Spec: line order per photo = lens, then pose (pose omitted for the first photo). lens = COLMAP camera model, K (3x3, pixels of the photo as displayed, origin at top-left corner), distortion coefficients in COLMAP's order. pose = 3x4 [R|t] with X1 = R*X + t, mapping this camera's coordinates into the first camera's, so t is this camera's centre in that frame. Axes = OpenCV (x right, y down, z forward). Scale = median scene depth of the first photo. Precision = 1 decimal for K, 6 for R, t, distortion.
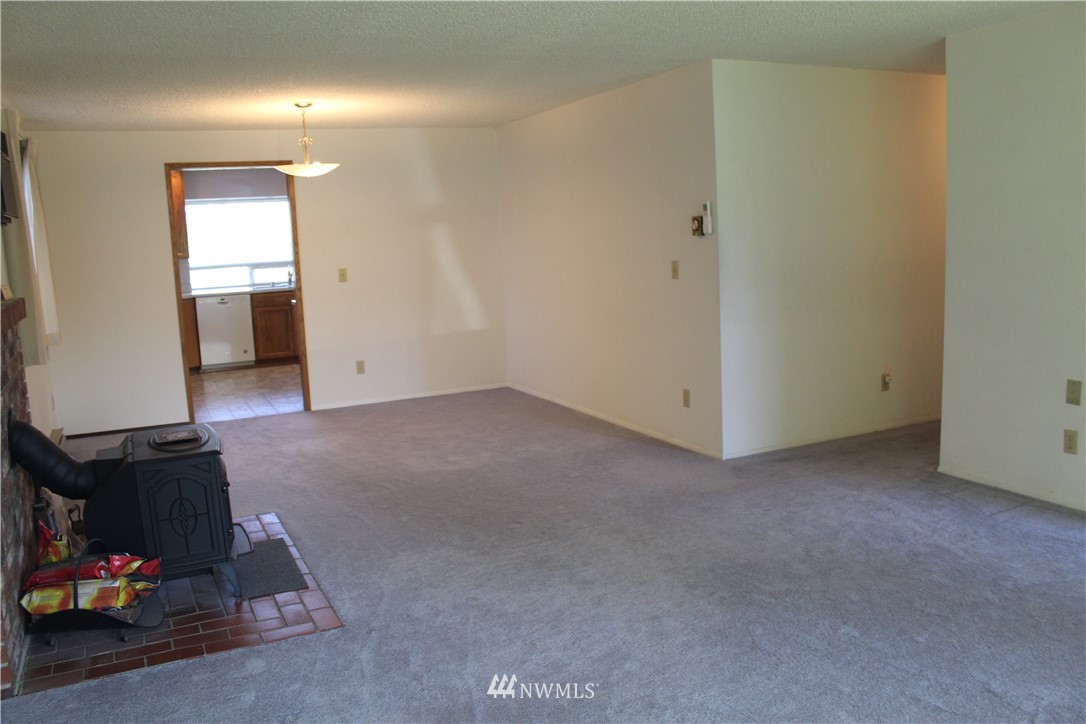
lens RADIAL K [[907.6, 0, 548.1], [0, 907.6, 364.5], [0, 0, 1]] dist [-0.158447, 0.129500]
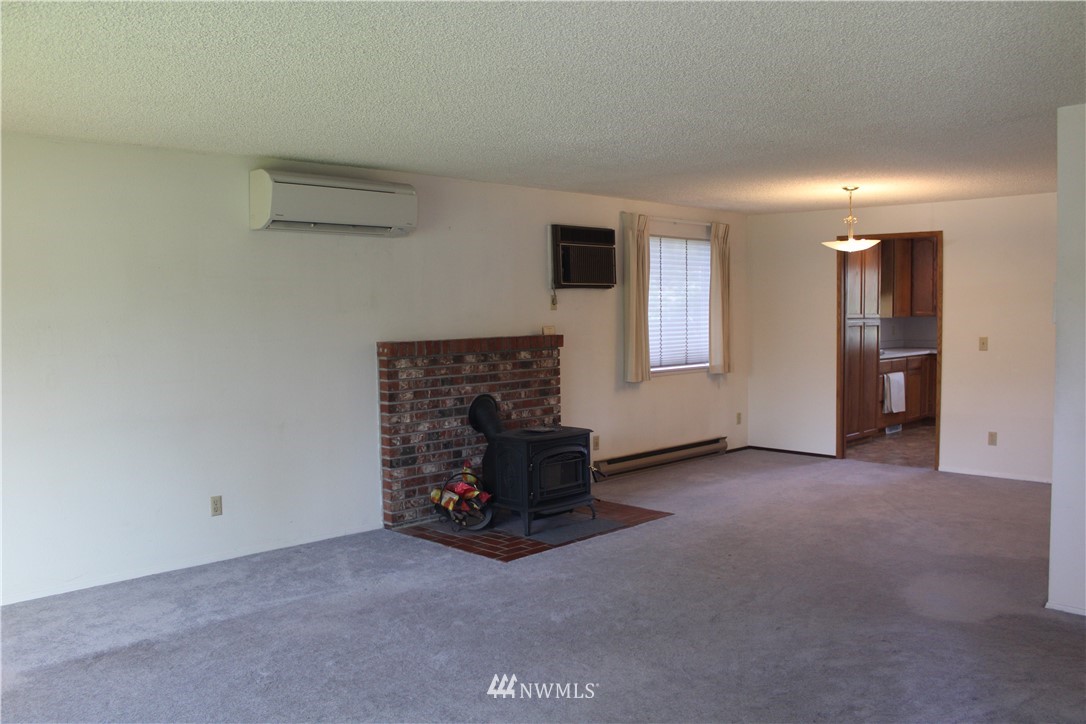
lens RADIAL K [[907.6, 0, 546.4], [0, 907.6, 361.6], [0, 0, 1]] dist [-0.158447, 0.129500]
pose [[0.337402, 0.098655, -0.936177, 0.949648], [-0.146460, 0.987885, 0.051319, -0.106565], [0.929897, 0.119797, 0.347763, 0.385394]]
